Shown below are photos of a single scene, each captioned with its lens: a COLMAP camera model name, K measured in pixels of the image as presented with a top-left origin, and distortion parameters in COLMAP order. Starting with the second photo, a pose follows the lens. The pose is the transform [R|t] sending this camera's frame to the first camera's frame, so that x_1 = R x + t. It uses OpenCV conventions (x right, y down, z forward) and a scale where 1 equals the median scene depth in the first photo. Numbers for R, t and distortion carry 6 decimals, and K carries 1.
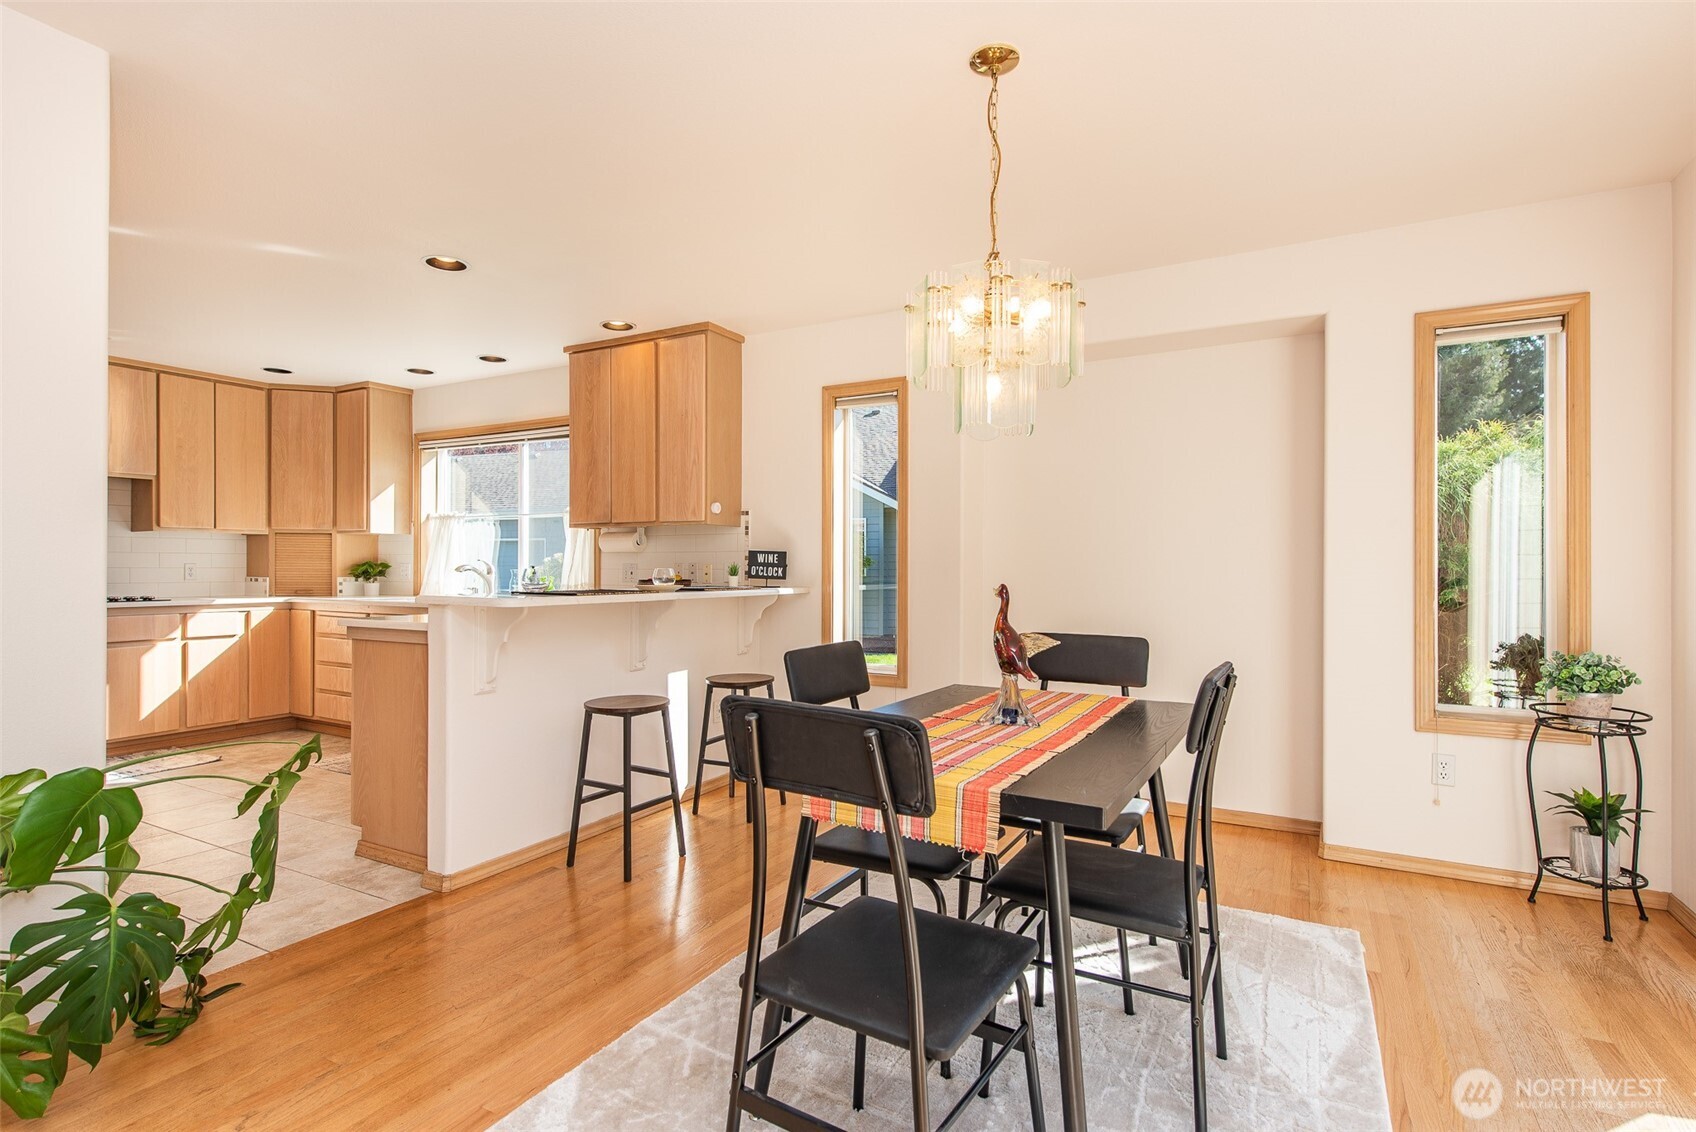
lens RADIAL K [[822.2, 0, 856.7], [0, 822.2, 565.7], [0, 0, 1]] dist [0.001451, -0.001982]
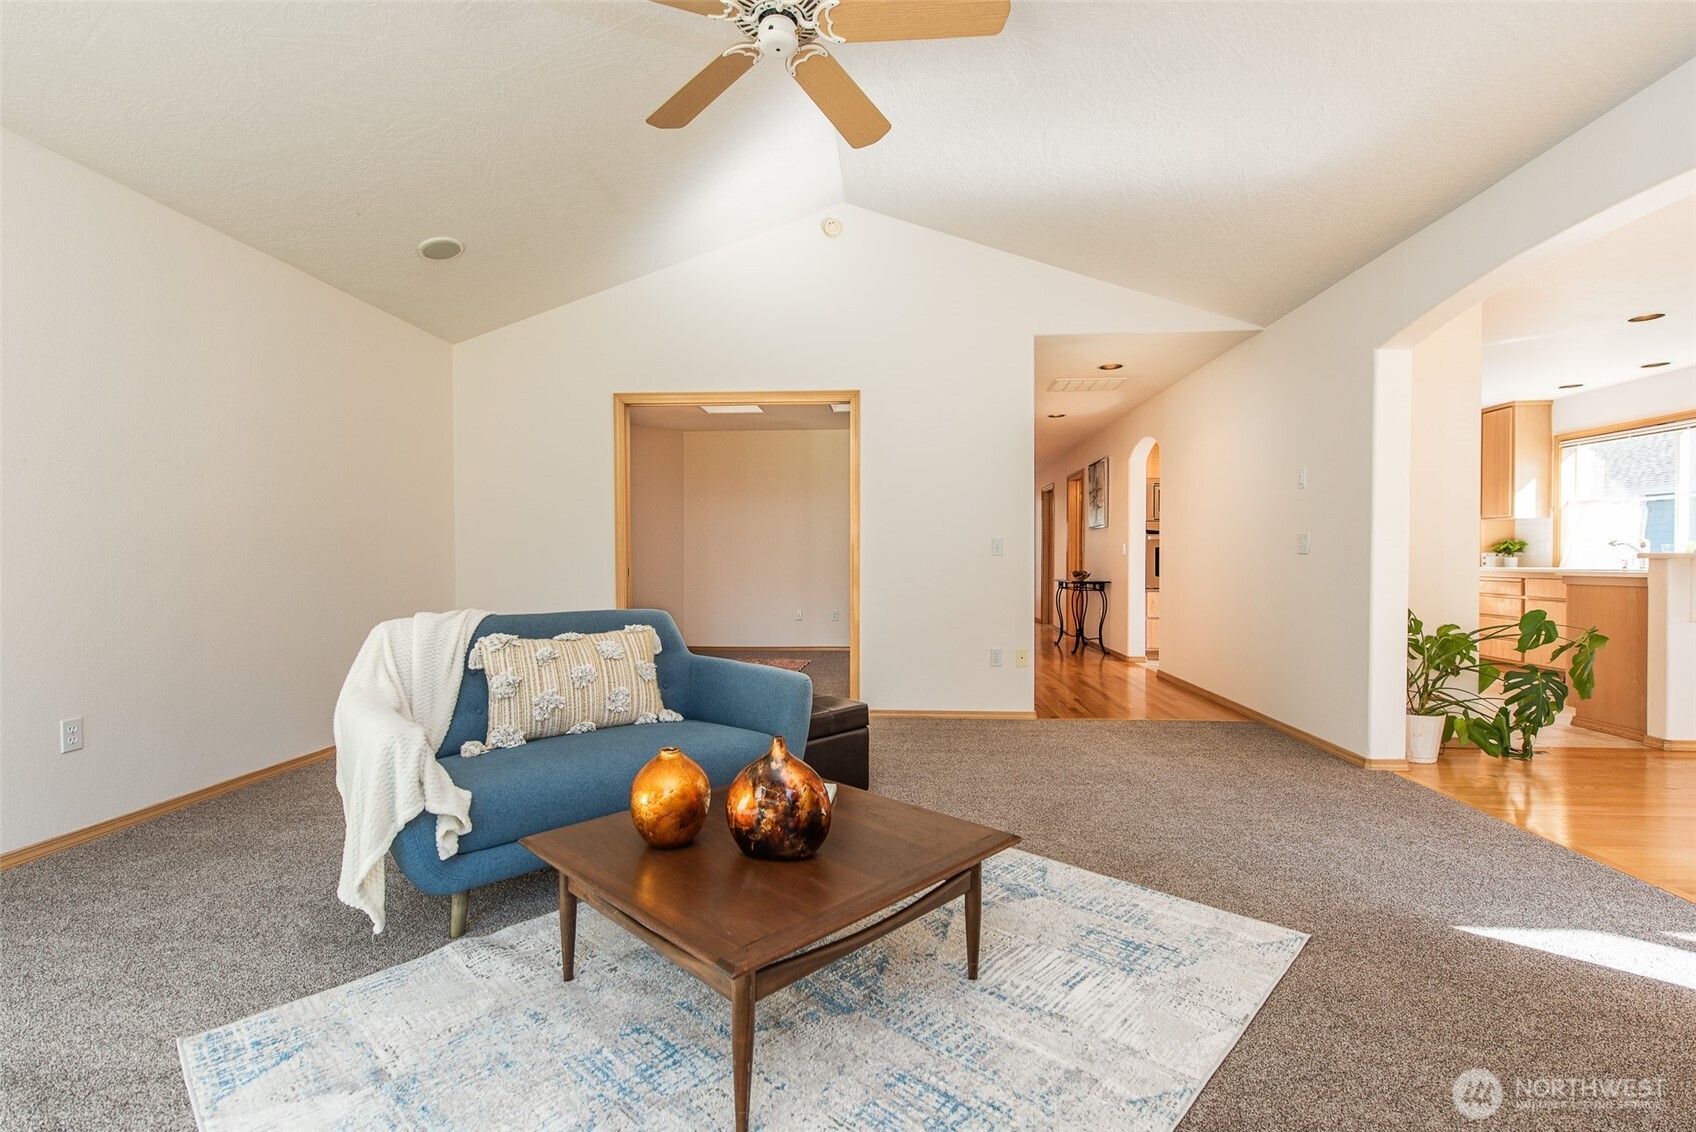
lens RADIAL K [[790.1, 0, 840.7], [0, 790.1, 565.9], [0, 0, 1]] dist [0.000442, 0.001017]
pose [[0.428663, 0.007625, -0.903432, 0.087277], [0.001366, 0.999958, 0.009088, 0.025512], [0.903464, -0.005129, 0.428634, -0.547647]]
